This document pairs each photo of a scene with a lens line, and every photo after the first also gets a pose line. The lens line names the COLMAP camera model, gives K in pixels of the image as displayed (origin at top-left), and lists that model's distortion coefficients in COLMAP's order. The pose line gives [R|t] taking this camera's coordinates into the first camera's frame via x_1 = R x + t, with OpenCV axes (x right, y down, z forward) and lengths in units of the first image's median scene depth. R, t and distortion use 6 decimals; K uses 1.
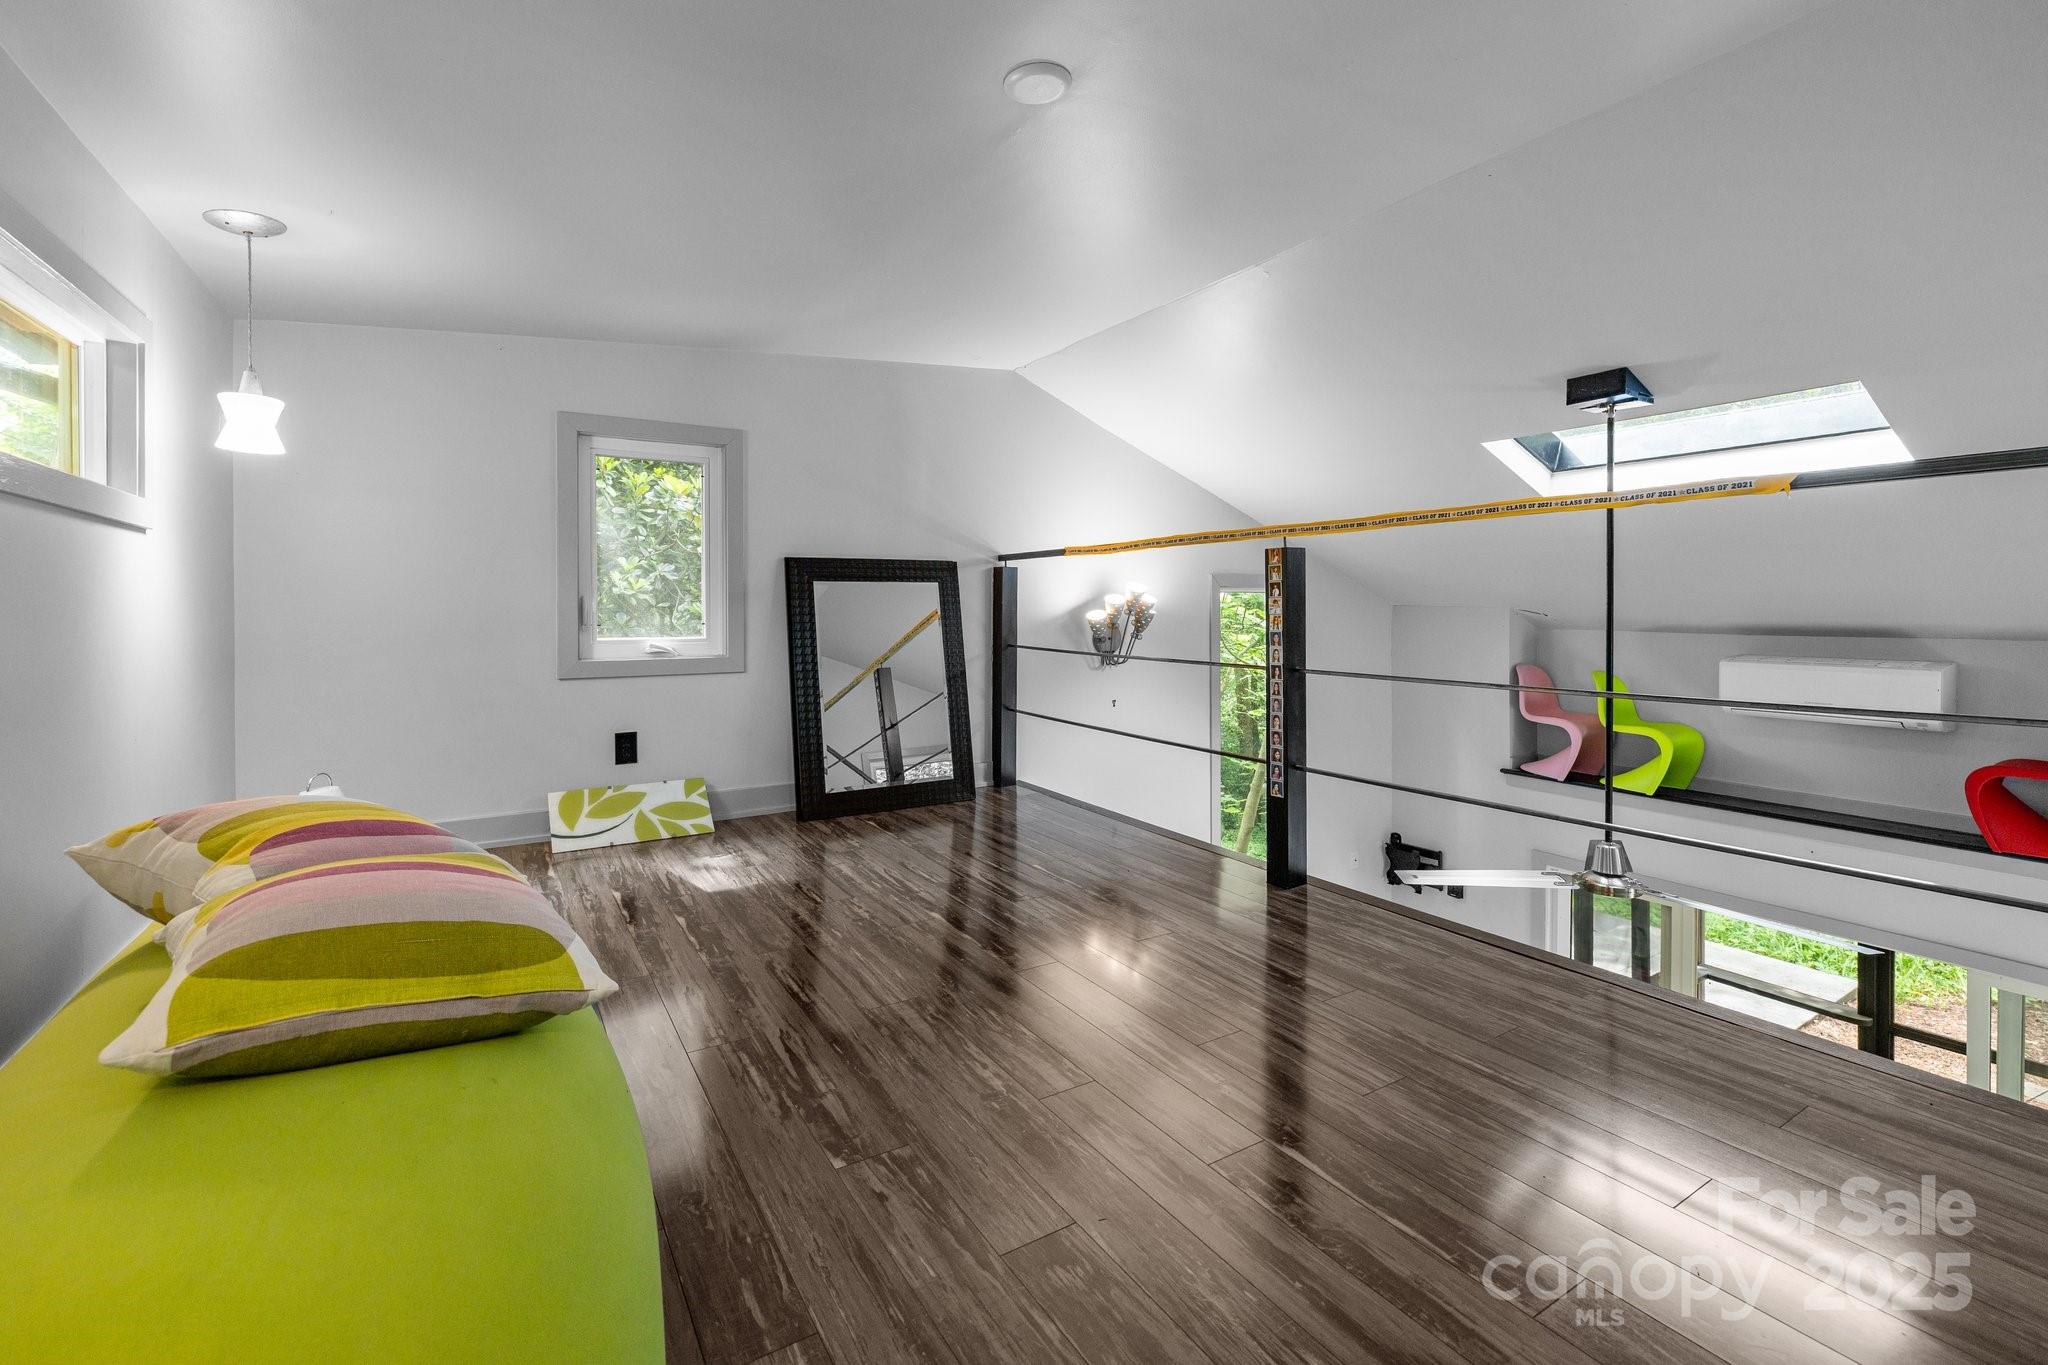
lens RADIAL K [[880.4, 0, 1011.5], [0, 880.4, 622.9], [0, 0, 1]] dist [0.001861, 0.000120]
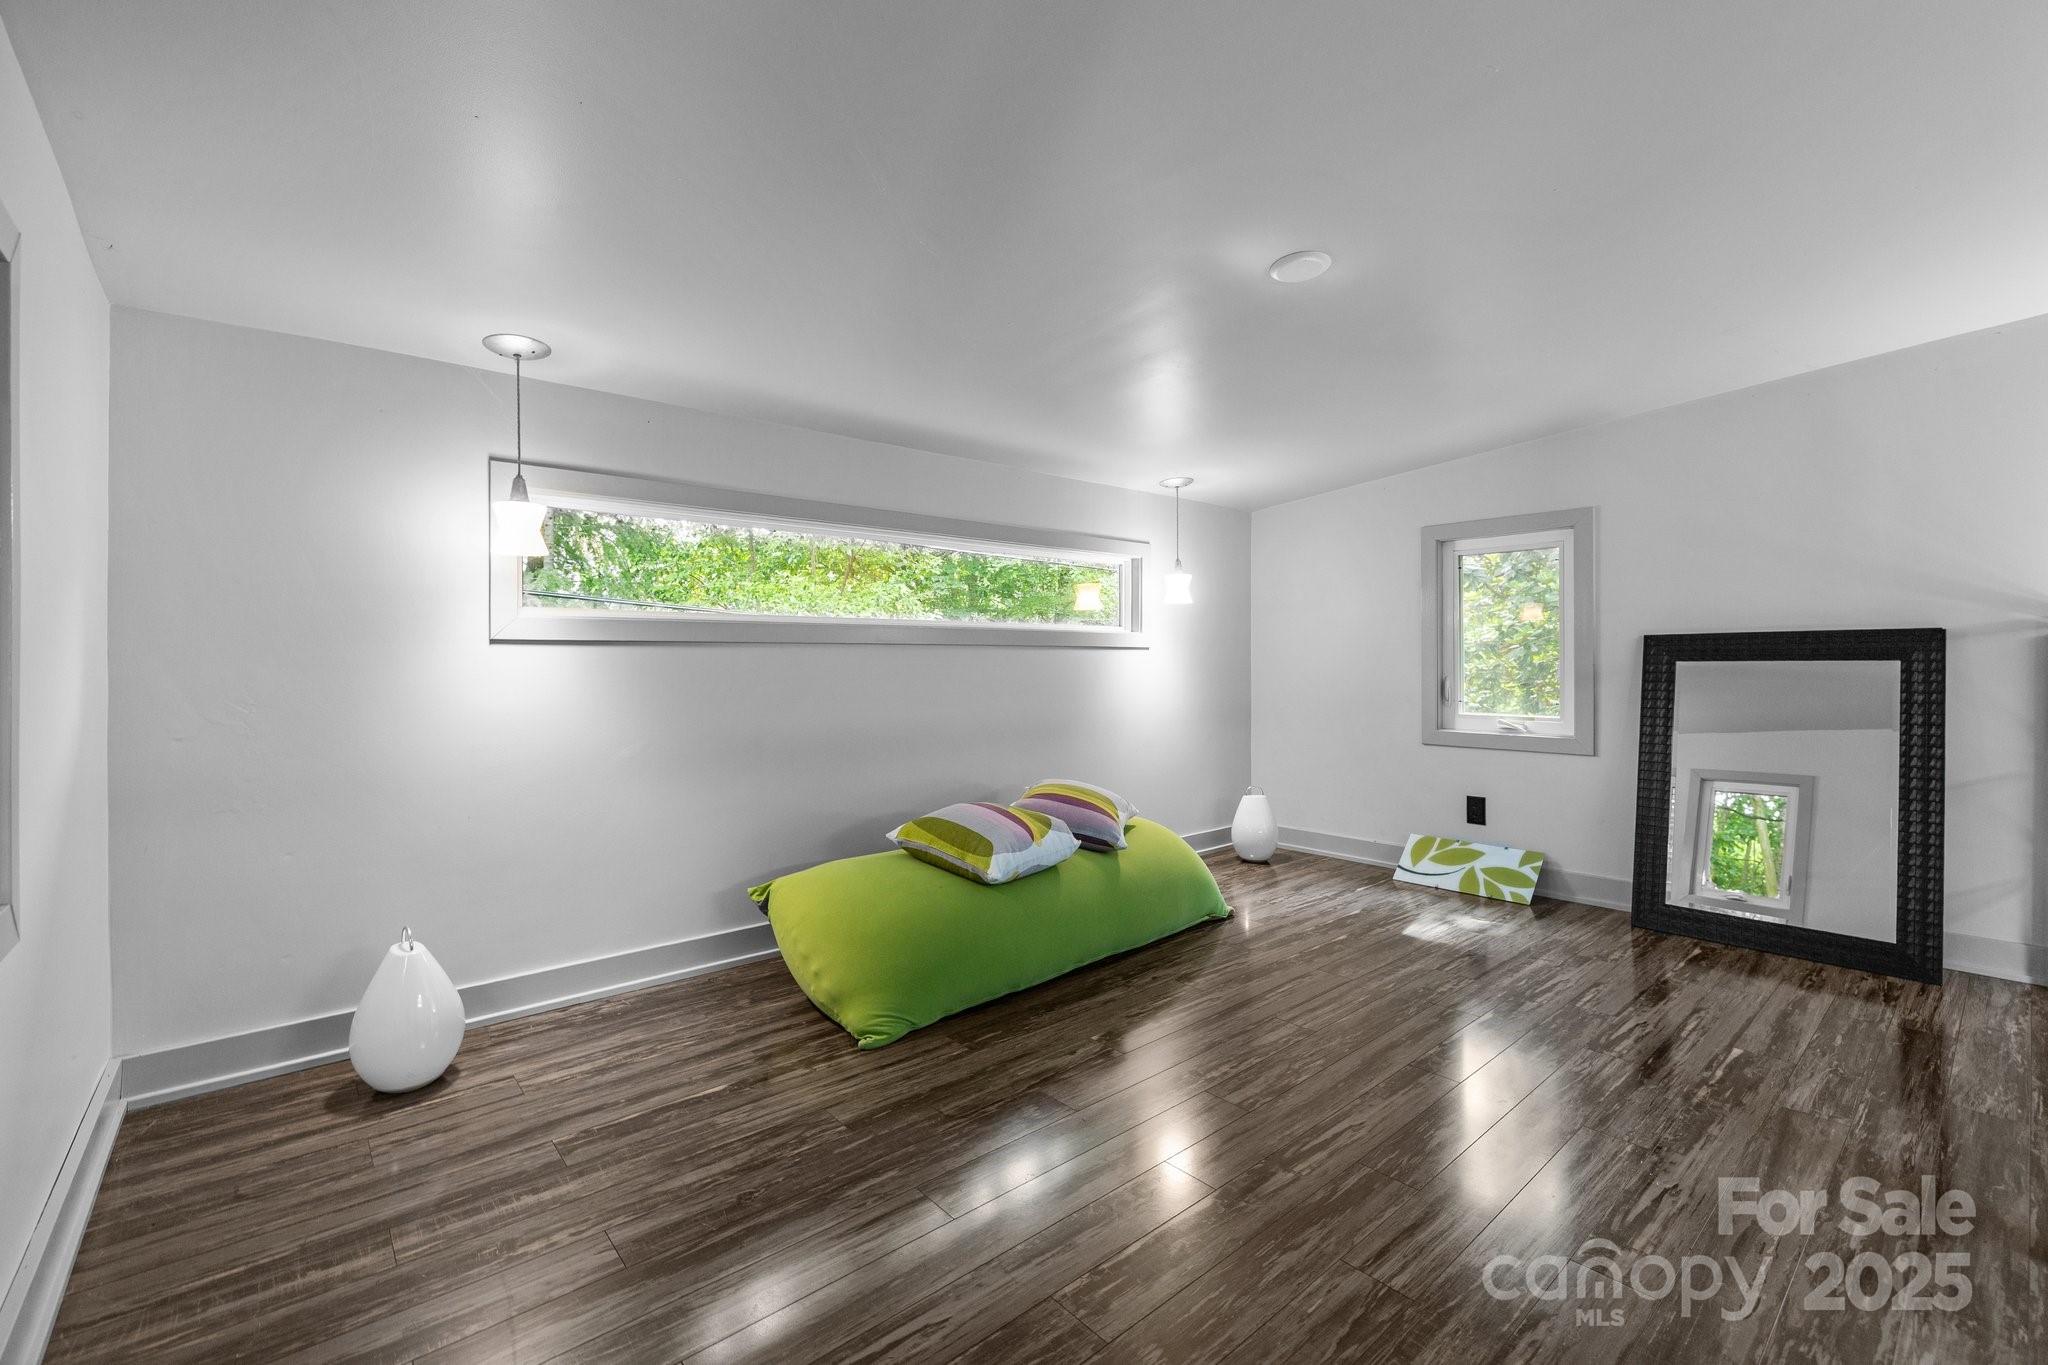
lens RADIAL K [[880.4, 0, 1024.3], [0, 880.4, 667.7], [0, 0, 1]] dist [0.001861, 0.000120]
pose [[0.163220, 0.010123, -0.986538, 0.592992], [-0.011053, 0.999903, 0.008431, -0.045813], [0.986528, 0.009528, 0.163316, 0.238408]]
